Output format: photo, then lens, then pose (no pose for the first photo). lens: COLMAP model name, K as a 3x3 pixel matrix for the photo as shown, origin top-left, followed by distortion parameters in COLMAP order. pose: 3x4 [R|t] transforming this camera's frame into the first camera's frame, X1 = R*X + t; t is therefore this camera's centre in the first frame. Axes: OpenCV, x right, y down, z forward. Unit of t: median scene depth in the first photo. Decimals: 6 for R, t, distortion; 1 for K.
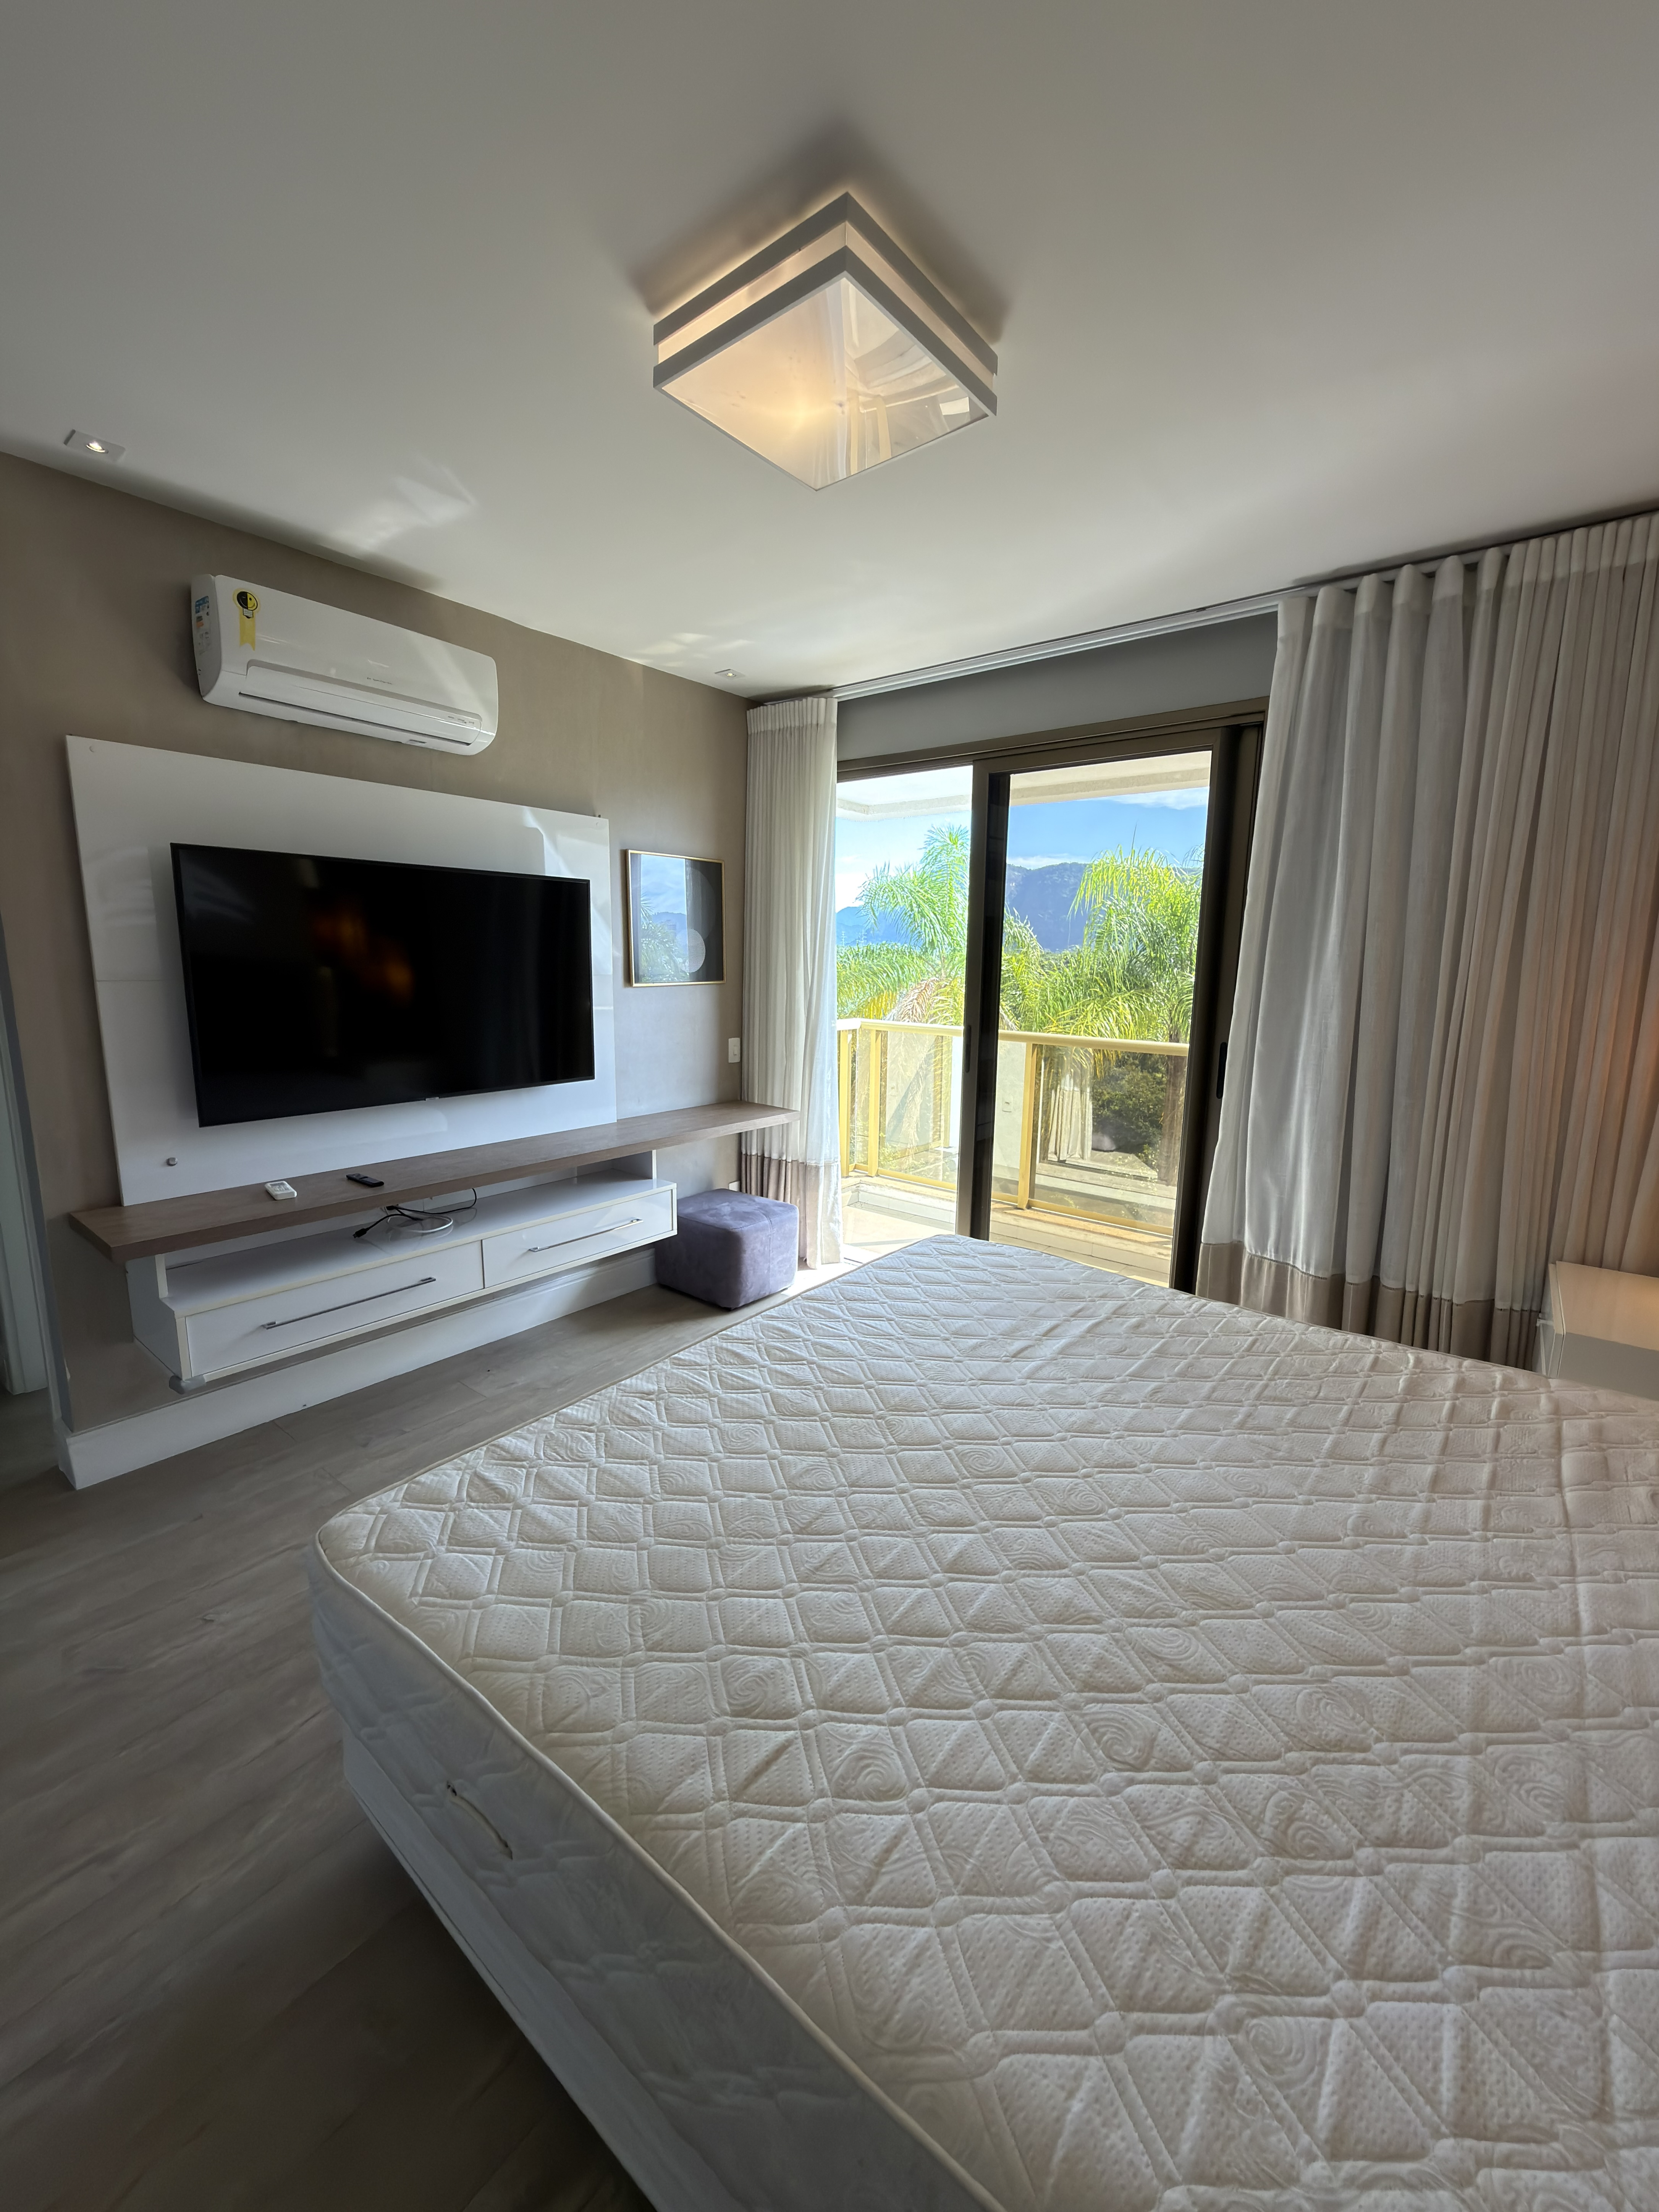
lens RADIAL K [[881.8, 0, 820.5], [0, 881.8, 1099.1], [0, 0, 1]] dist [-0.003097, 0.001543]
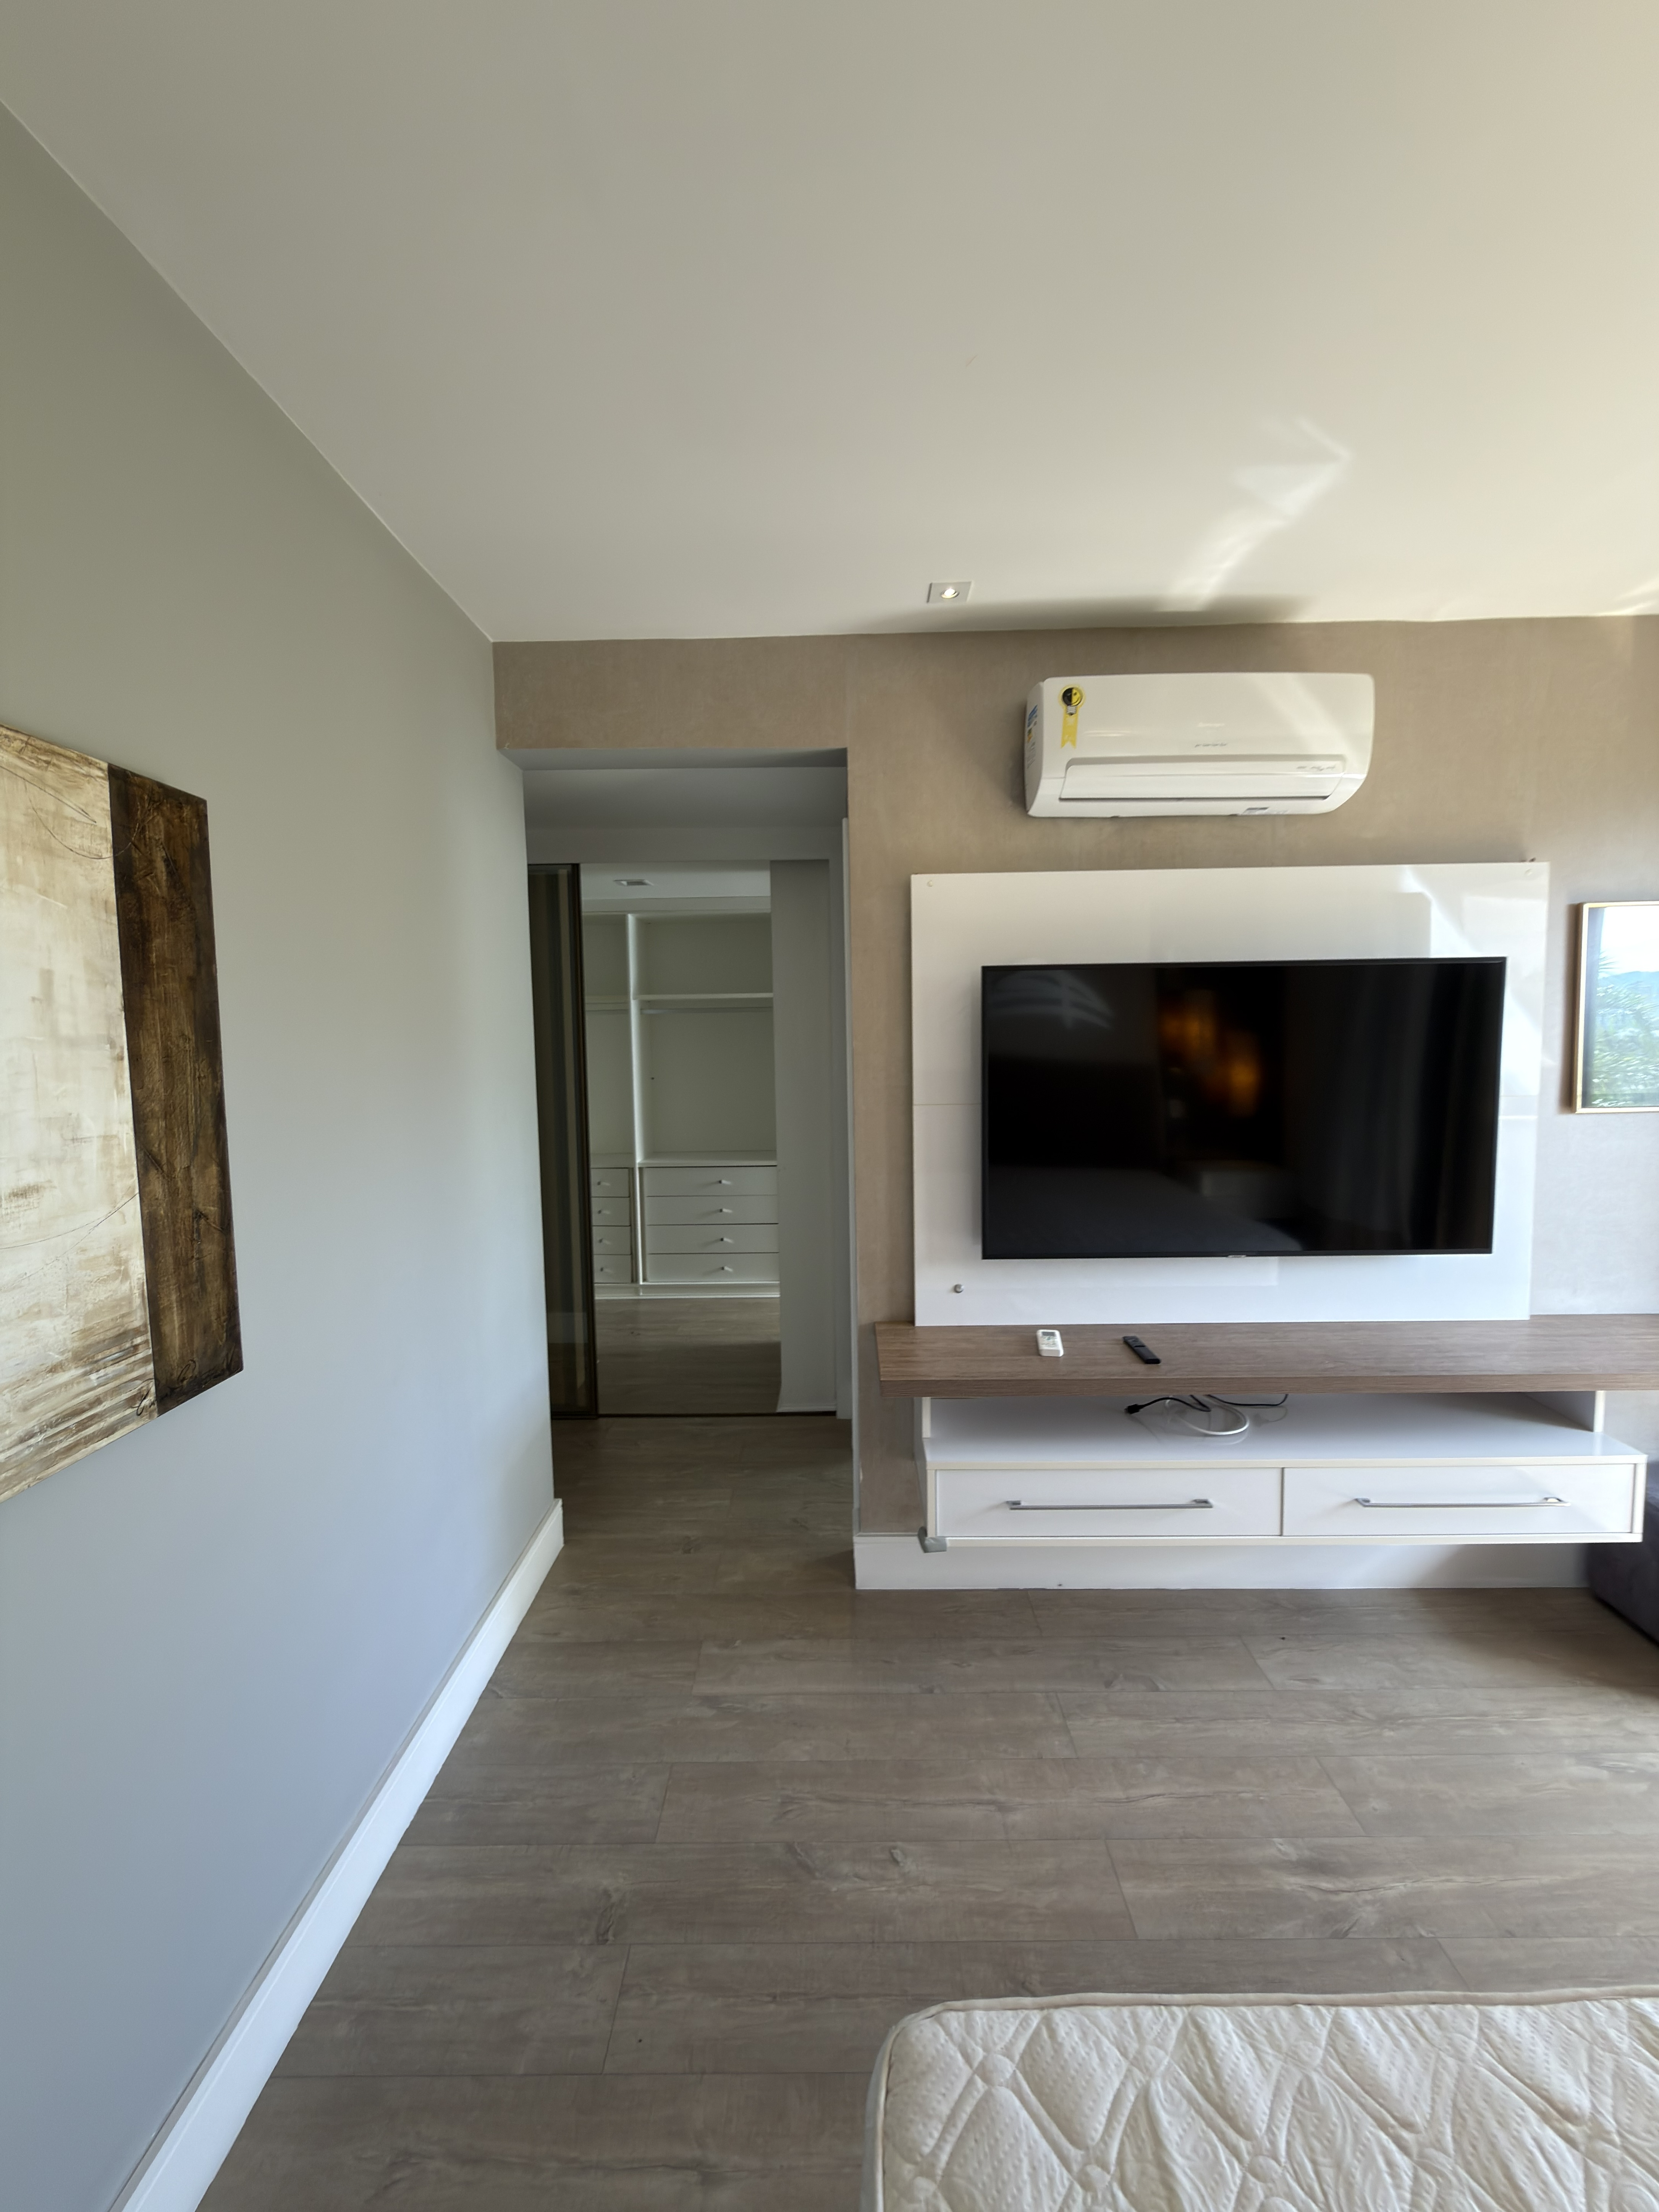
lens RADIAL K [[881.8, 0, 832.2], [0, 881.8, 1101.9], [0, 0, 1]] dist [-0.003097, 0.001543]
pose [[0.616636, 0.038414, -0.786311, -0.062863], [-0.104513, 0.993962, -0.033403, -0.083497], [0.780280, 0.102778, 0.616928, 0.261535]]
